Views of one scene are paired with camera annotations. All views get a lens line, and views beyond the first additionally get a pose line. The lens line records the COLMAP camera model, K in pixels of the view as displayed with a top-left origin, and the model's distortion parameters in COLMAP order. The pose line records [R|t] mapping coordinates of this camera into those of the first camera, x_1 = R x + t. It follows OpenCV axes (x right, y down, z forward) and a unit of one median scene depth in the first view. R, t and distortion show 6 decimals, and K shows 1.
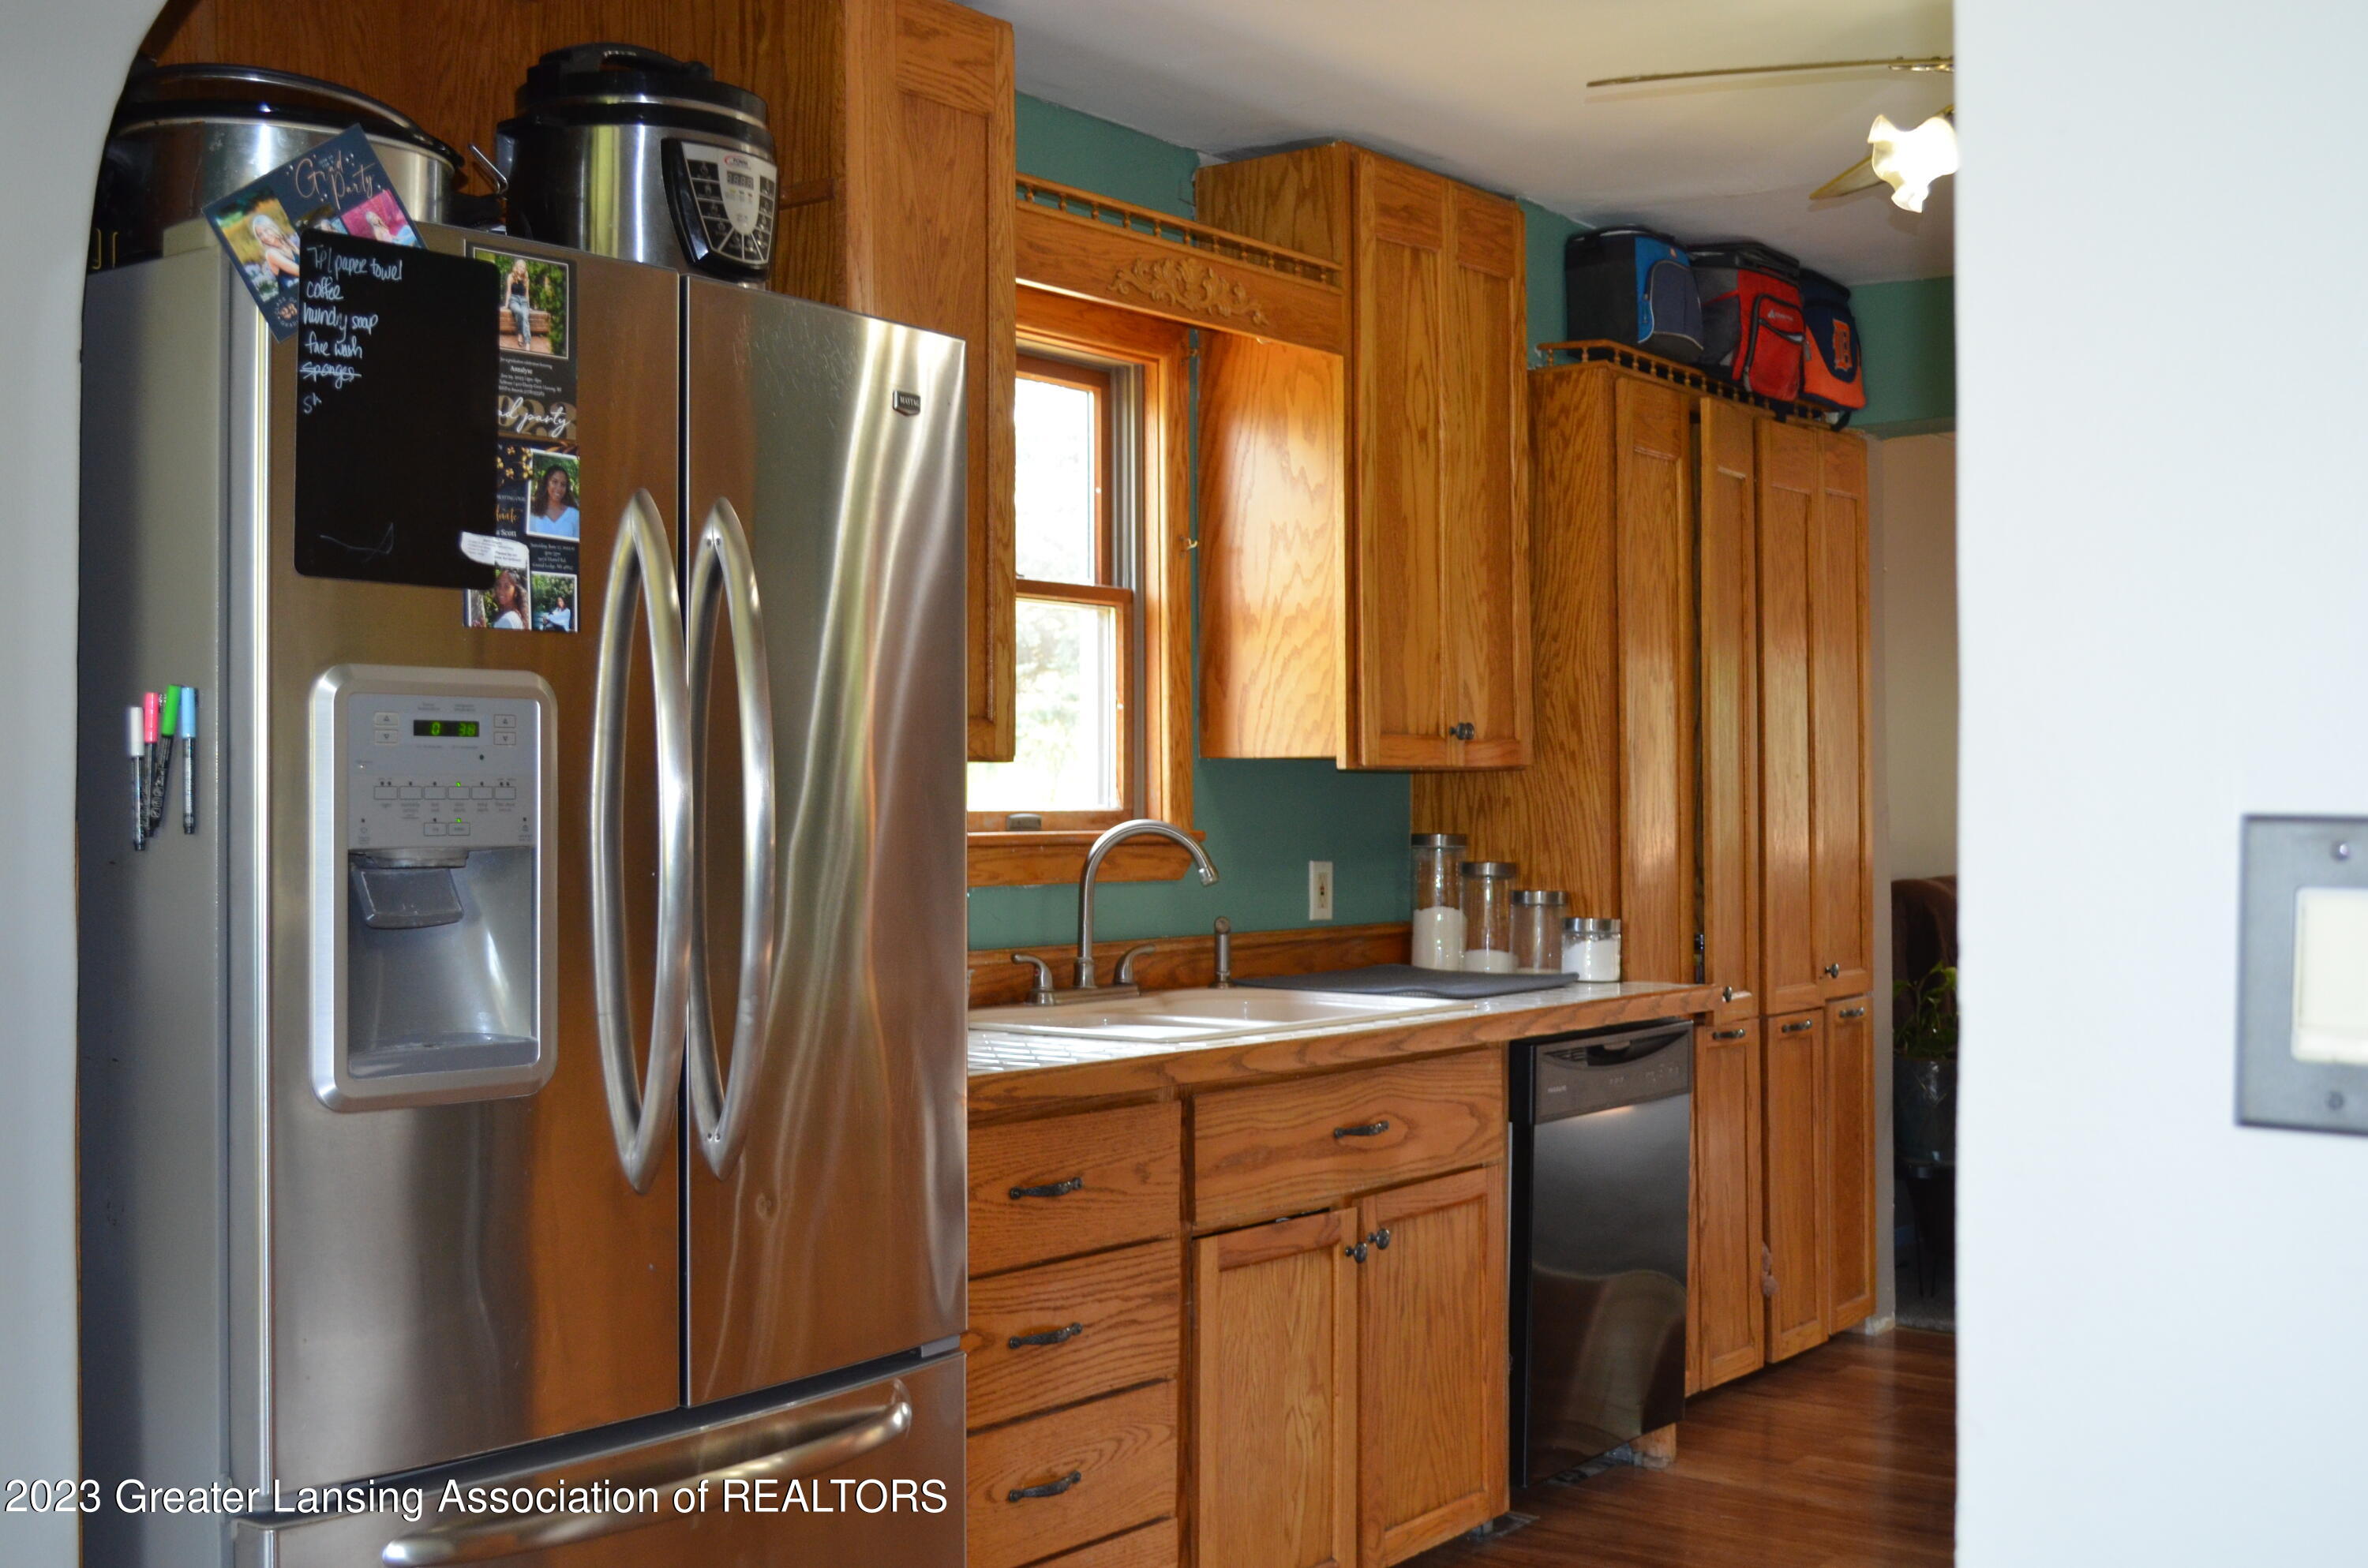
lens RADIAL K [[2616.7, 0, 1195.8], [0, 2616.7, 780.7], [0, 0, 1]] dist [-0.044359, -0.019929]
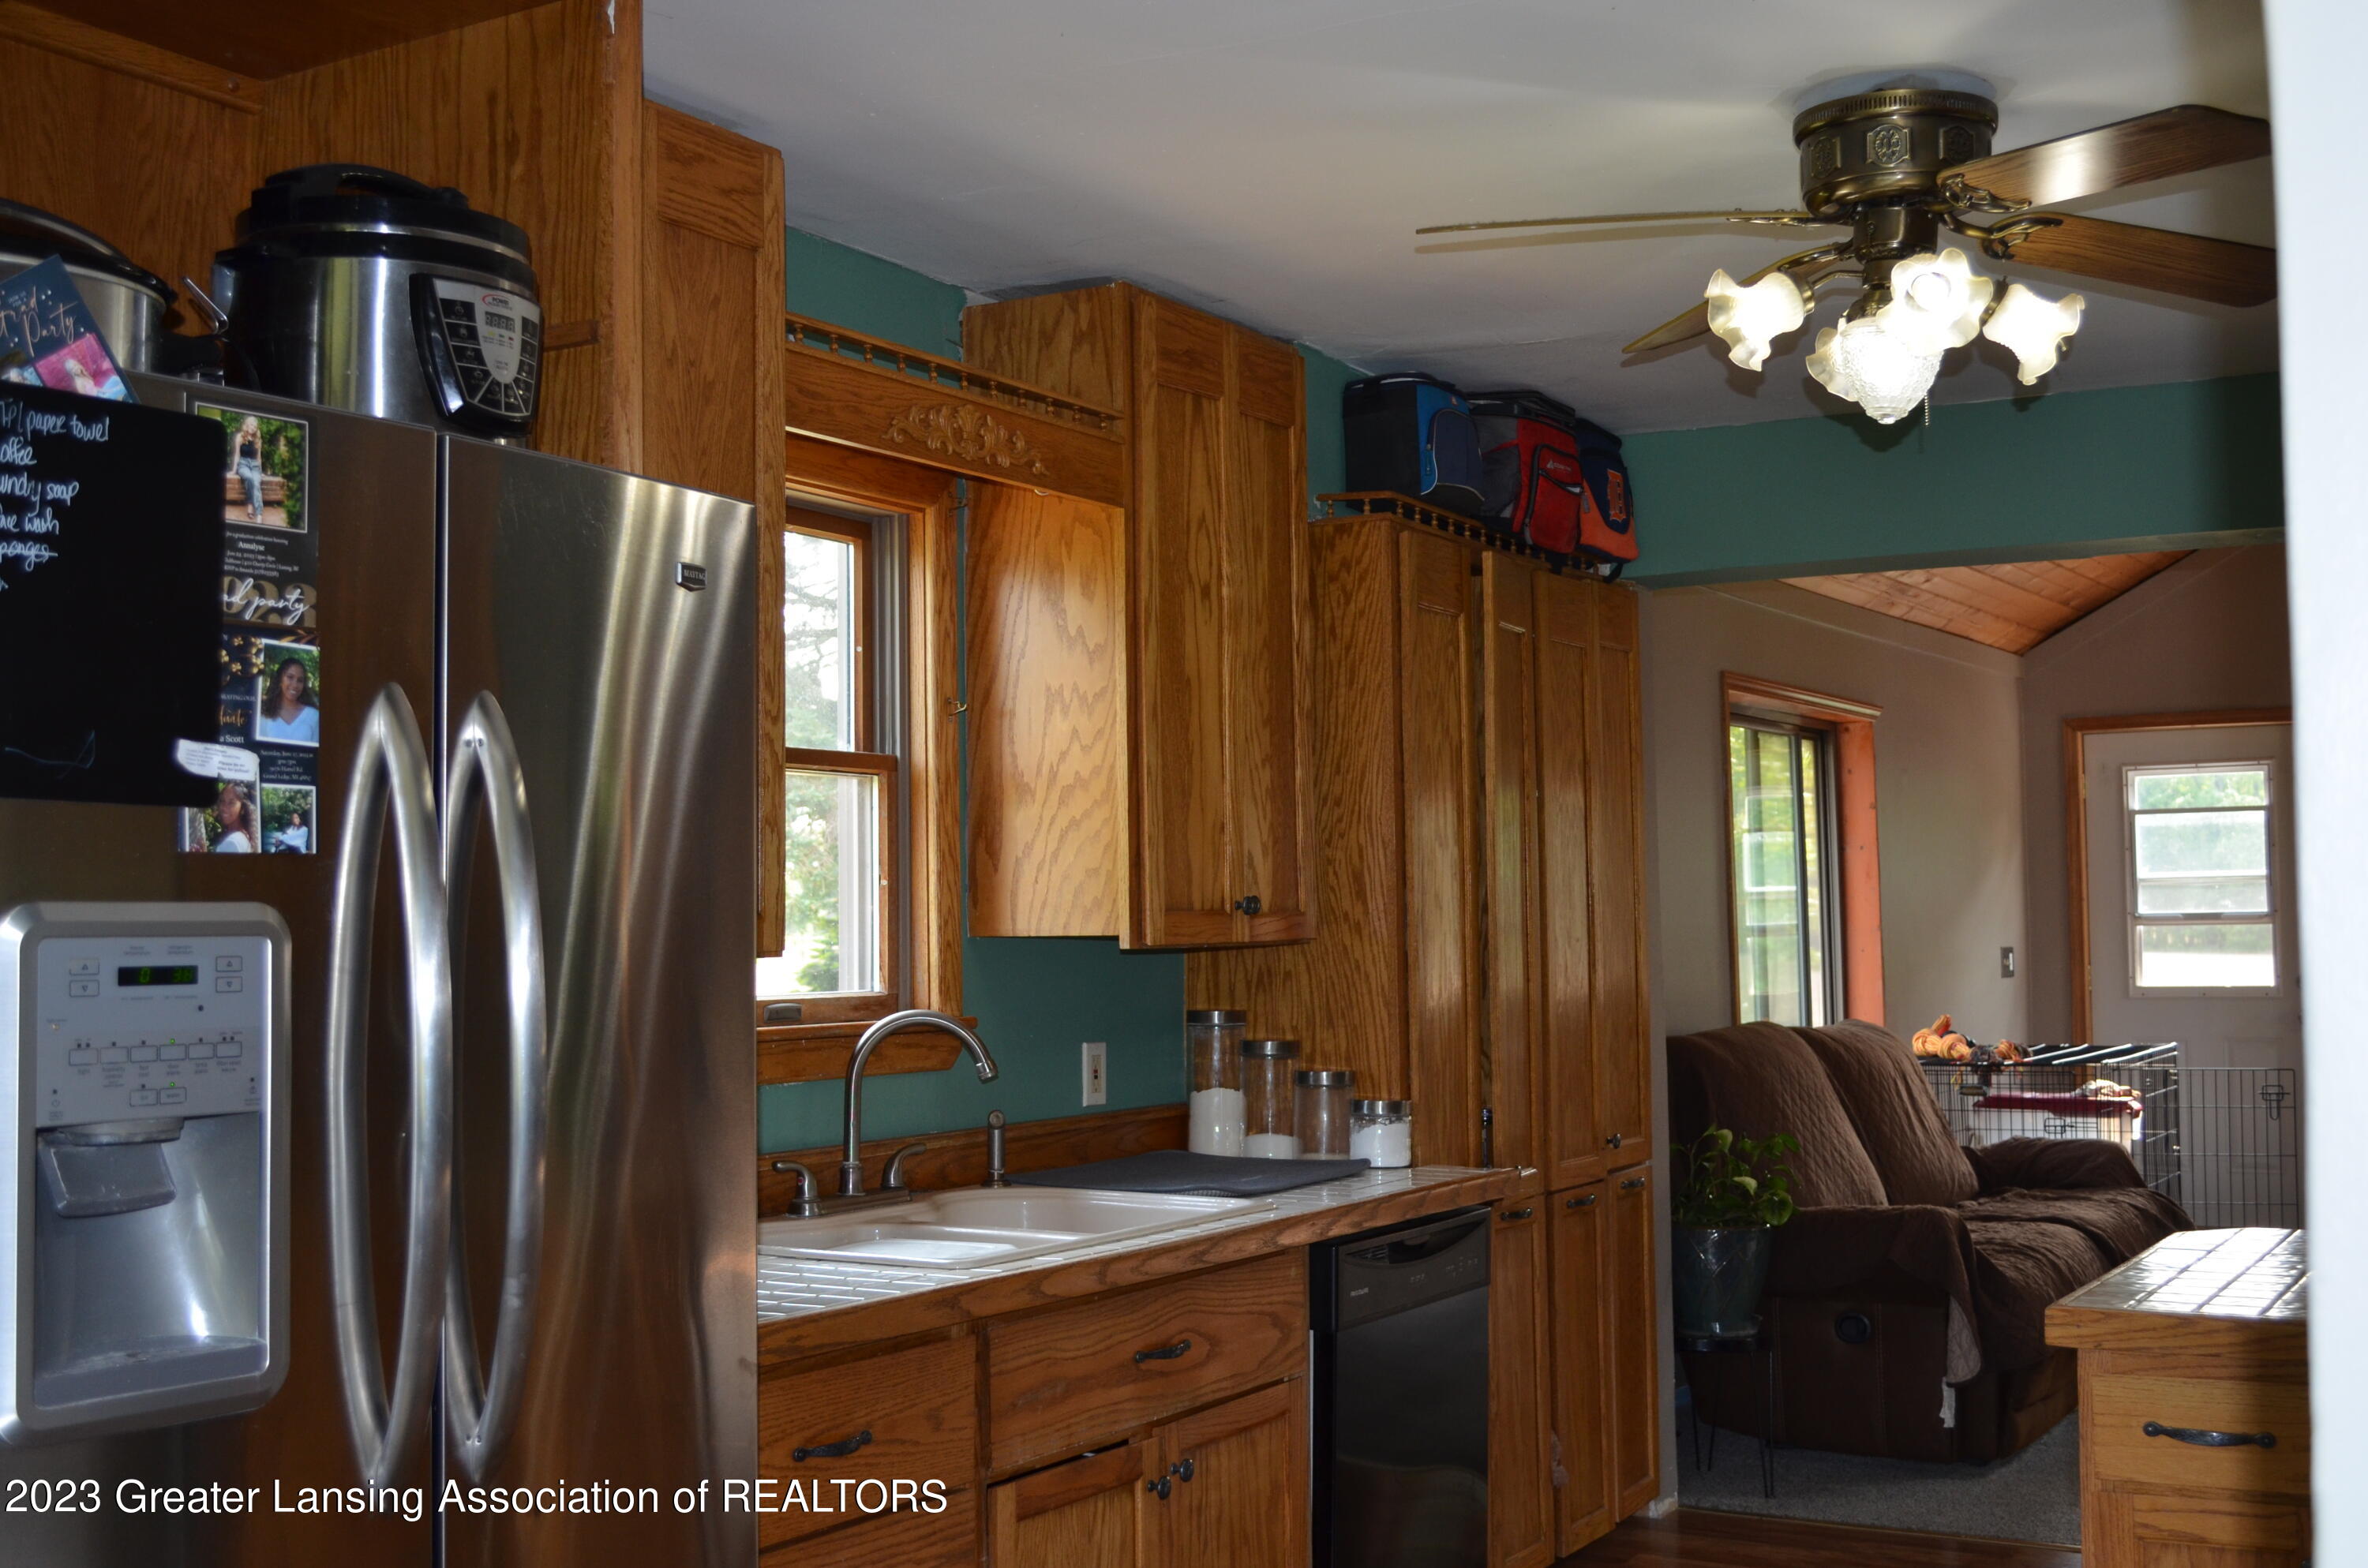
lens RADIAL K [[2616.7, 0, 1195.8], [0, 2616.7, 780.7], [0, 0, 1]] dist [-0.044359, -0.019929]
pose [[0.993076, -0.002031, 0.117460, -0.033040], [0.007468, 0.998920, -0.045869, -0.024993], [-0.117240, 0.046429, 0.992018, 0.080605]]
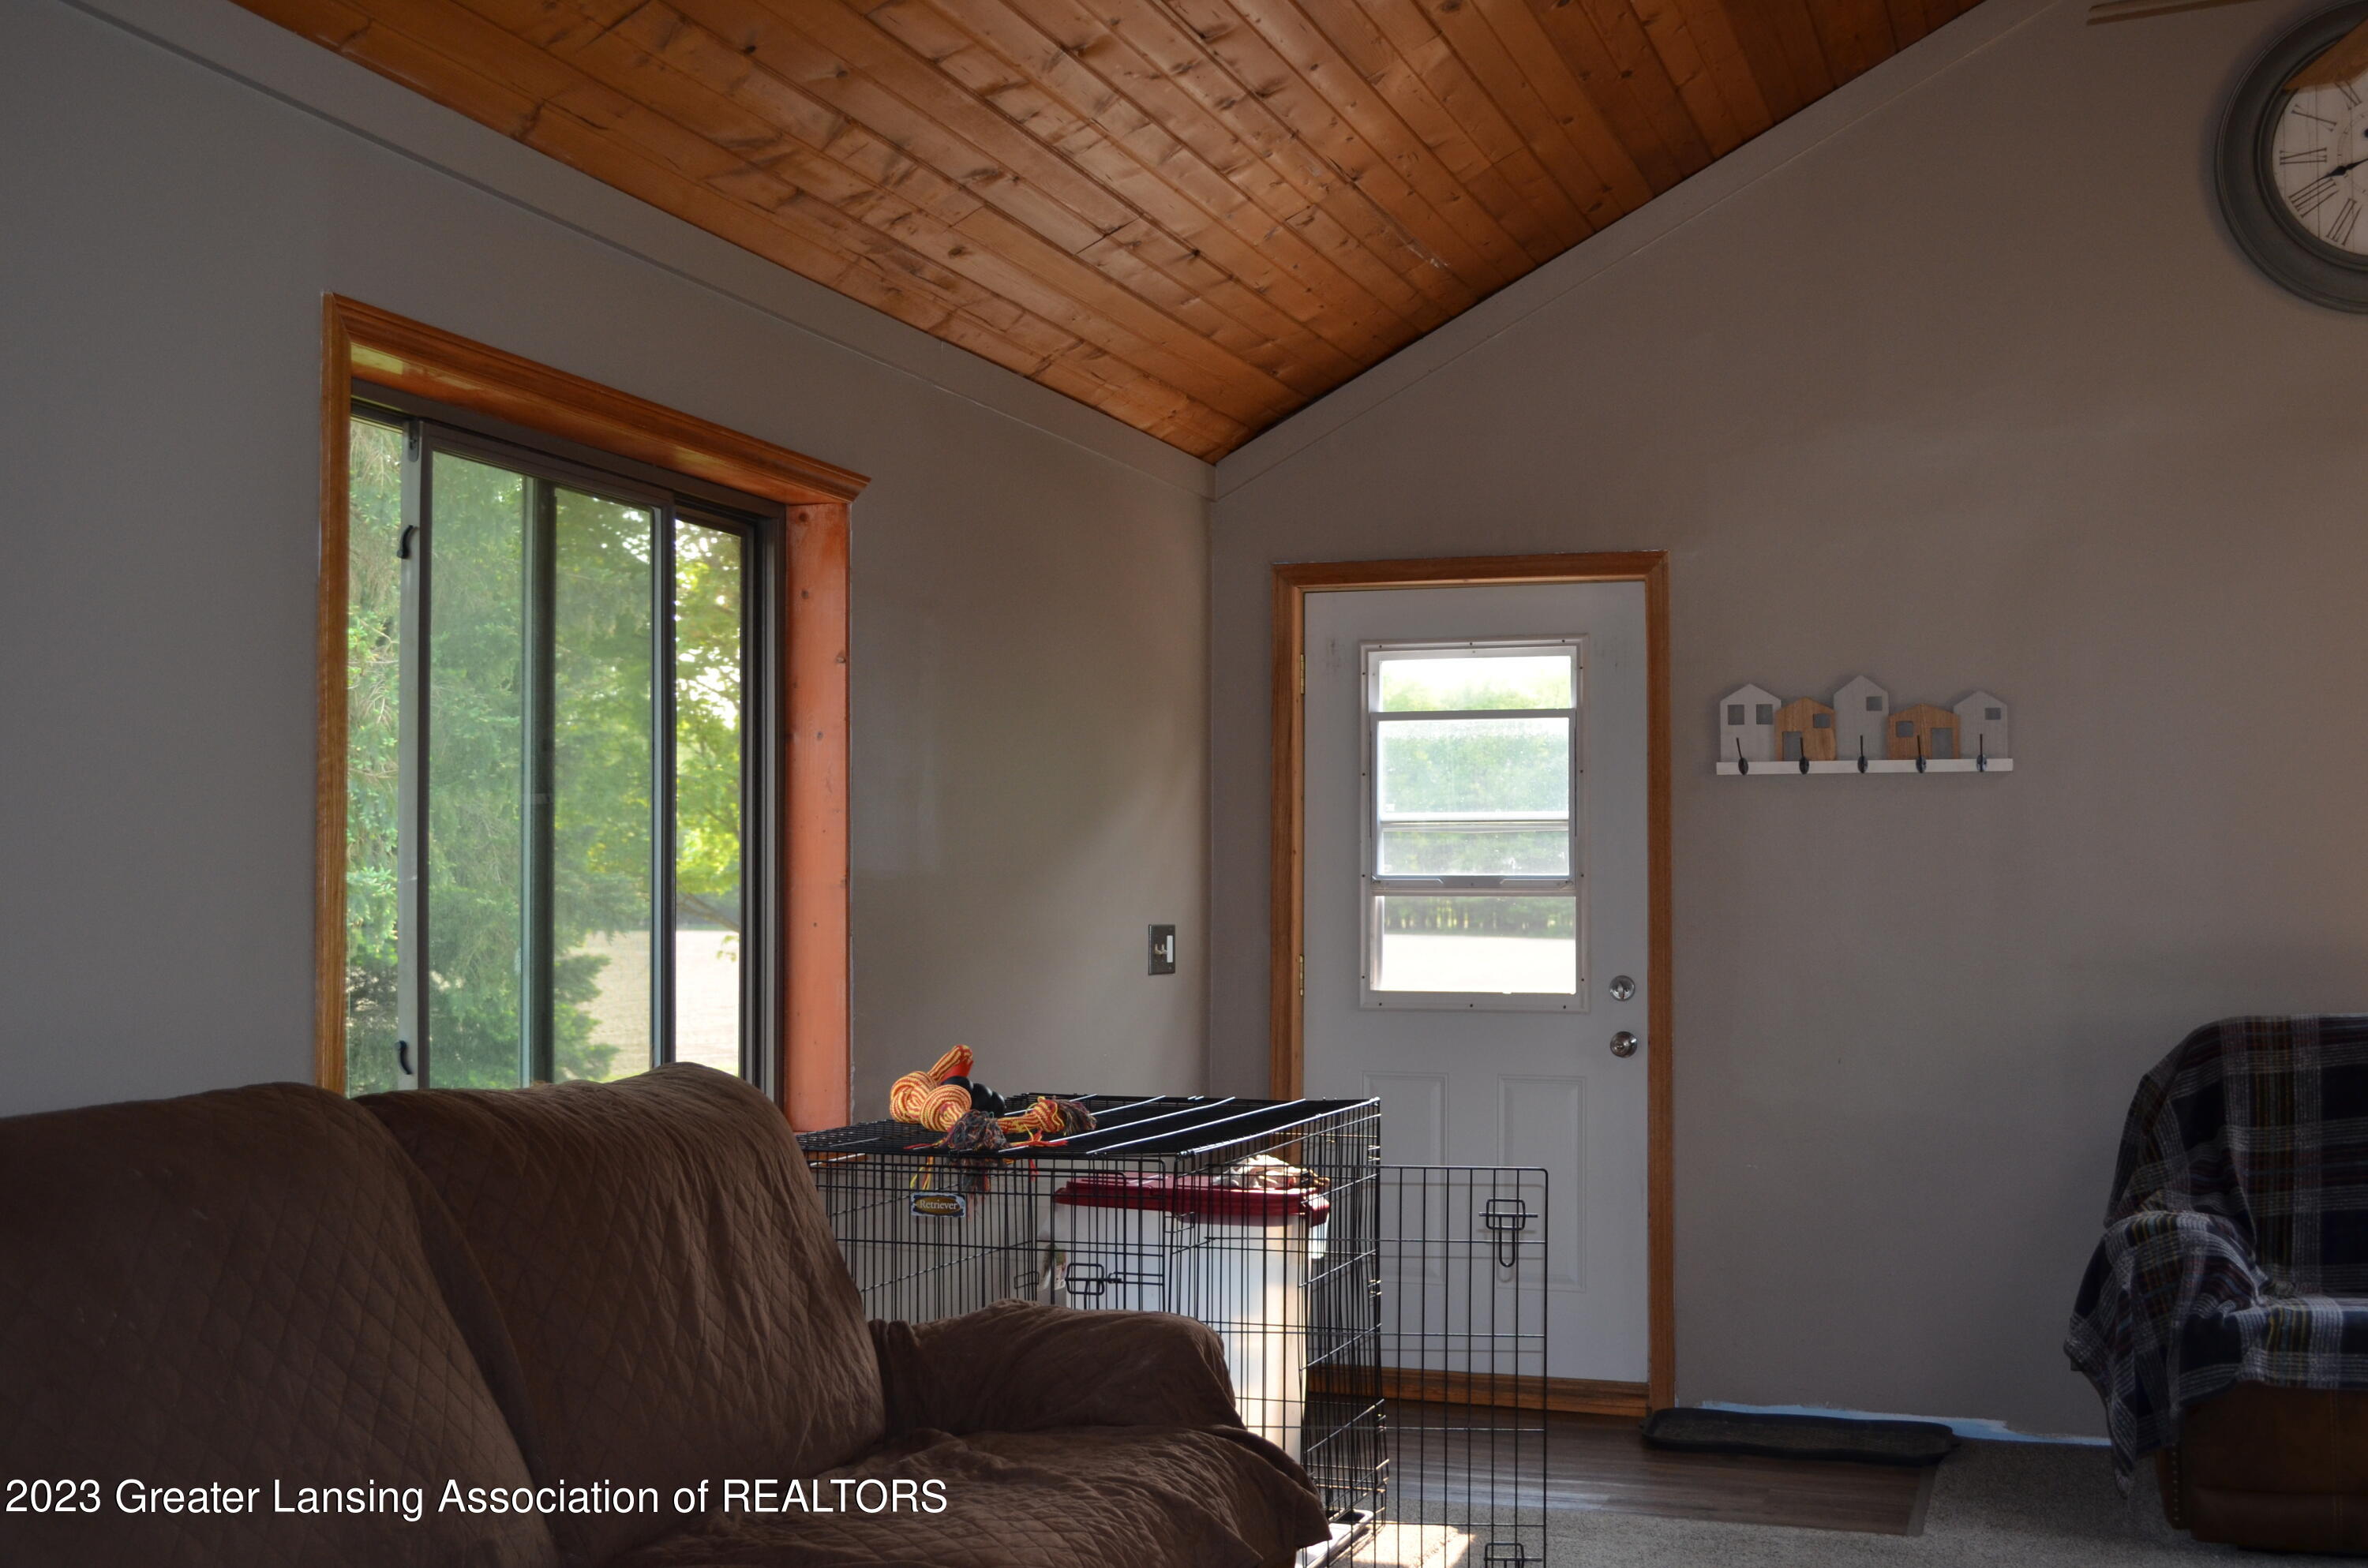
lens RADIAL K [[2616.7, 0, 1195.8], [0, 2616.7, 780.7], [0, 0, 1]] dist [-0.044359, -0.019929]
pose [[0.947392, 0.022414, 0.319290, 0.417435], [-0.011035, 0.999239, -0.037403, -0.007486], [-0.319886, 0.031912, 0.946919, 0.785634]]
